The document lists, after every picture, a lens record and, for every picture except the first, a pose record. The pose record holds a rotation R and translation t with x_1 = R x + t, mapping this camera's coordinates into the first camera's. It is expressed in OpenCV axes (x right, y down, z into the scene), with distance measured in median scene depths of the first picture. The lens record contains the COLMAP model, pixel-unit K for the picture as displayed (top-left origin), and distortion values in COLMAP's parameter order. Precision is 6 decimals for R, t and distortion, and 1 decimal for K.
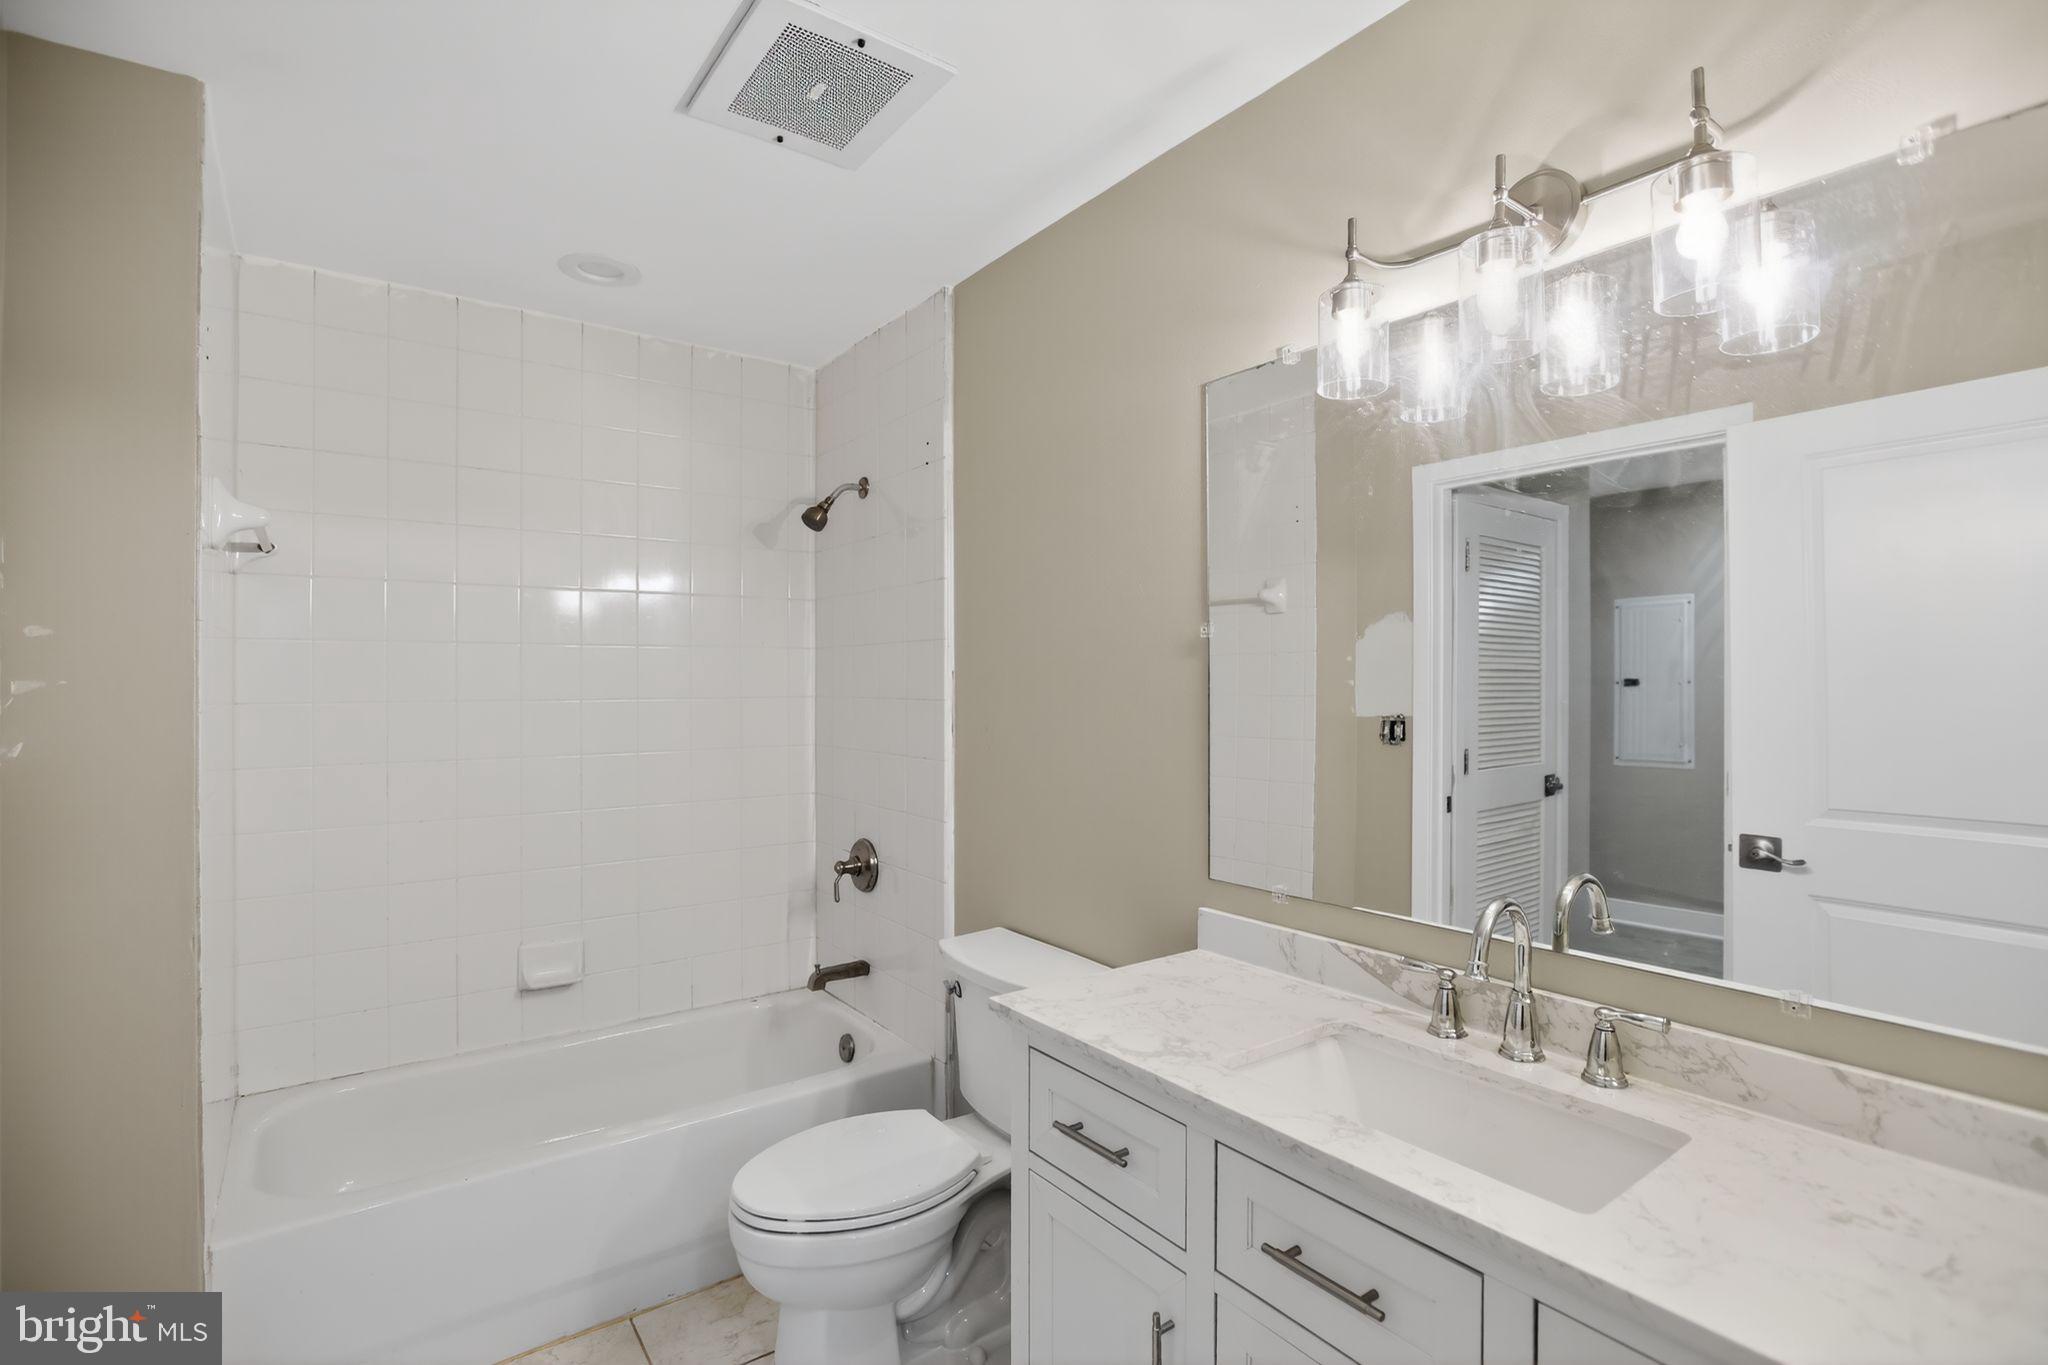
lens RADIAL K [[952.0, 0, 990.3], [0, 952.0, 671.4], [0, 0, 1]] dist [-0.051984, 0.017852]
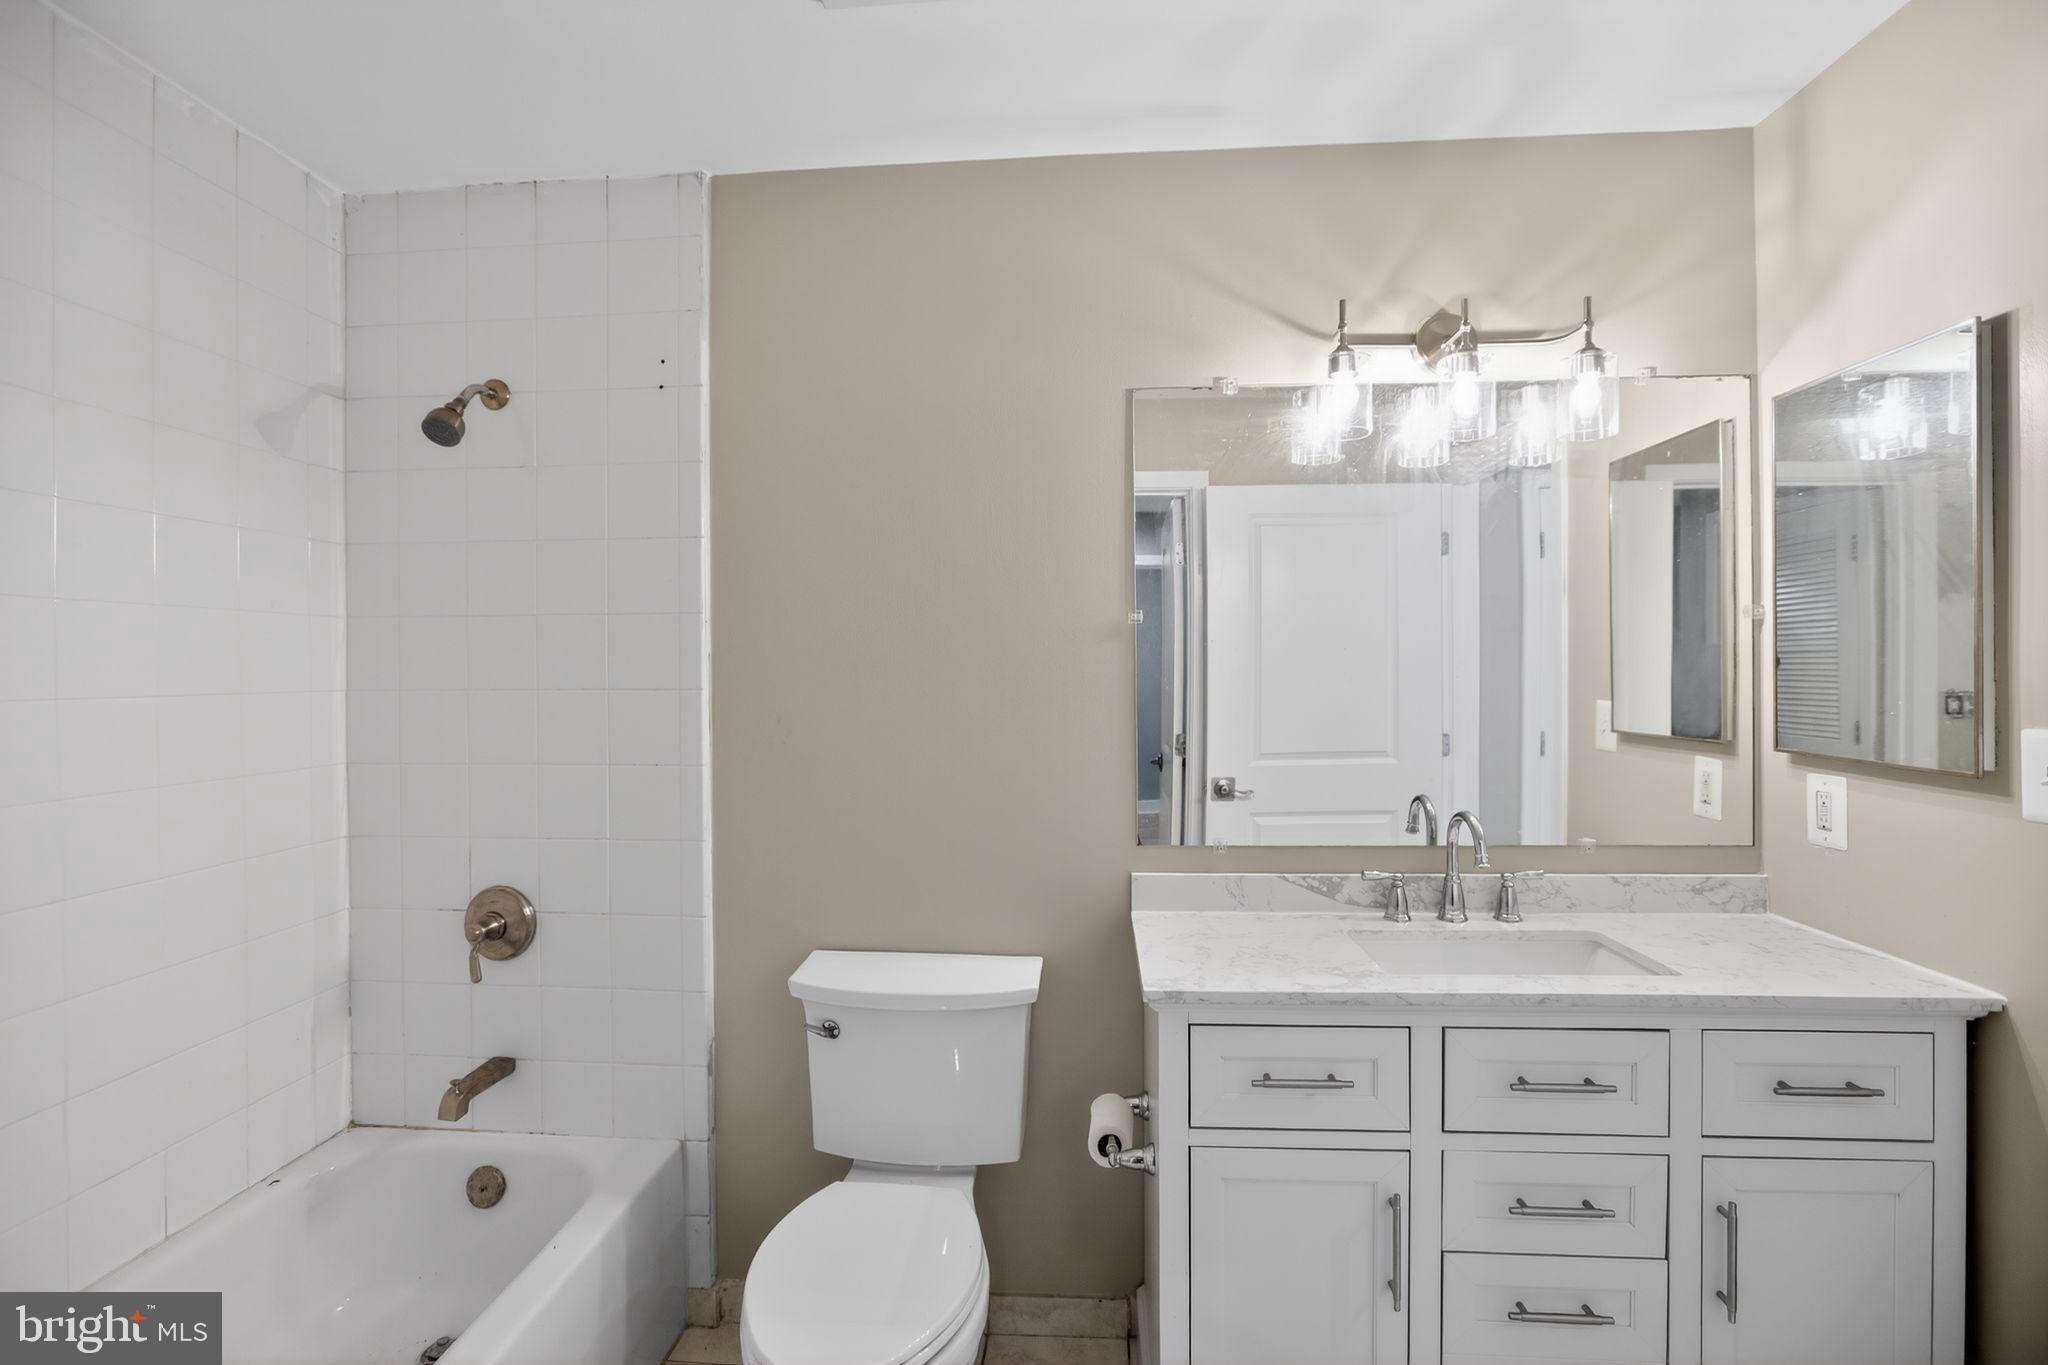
lens RADIAL K [[934.1, 0, 1011.1], [0, 934.1, 679.7], [0, 0, 1]] dist [-0.048472, 0.017316]
pose [[0.636463, -0.003232, 0.771301, -0.730942], [-0.005546, 0.999946, 0.008766, 0.020746], [-0.771288, -0.009857, 0.636411, 0.458628]]
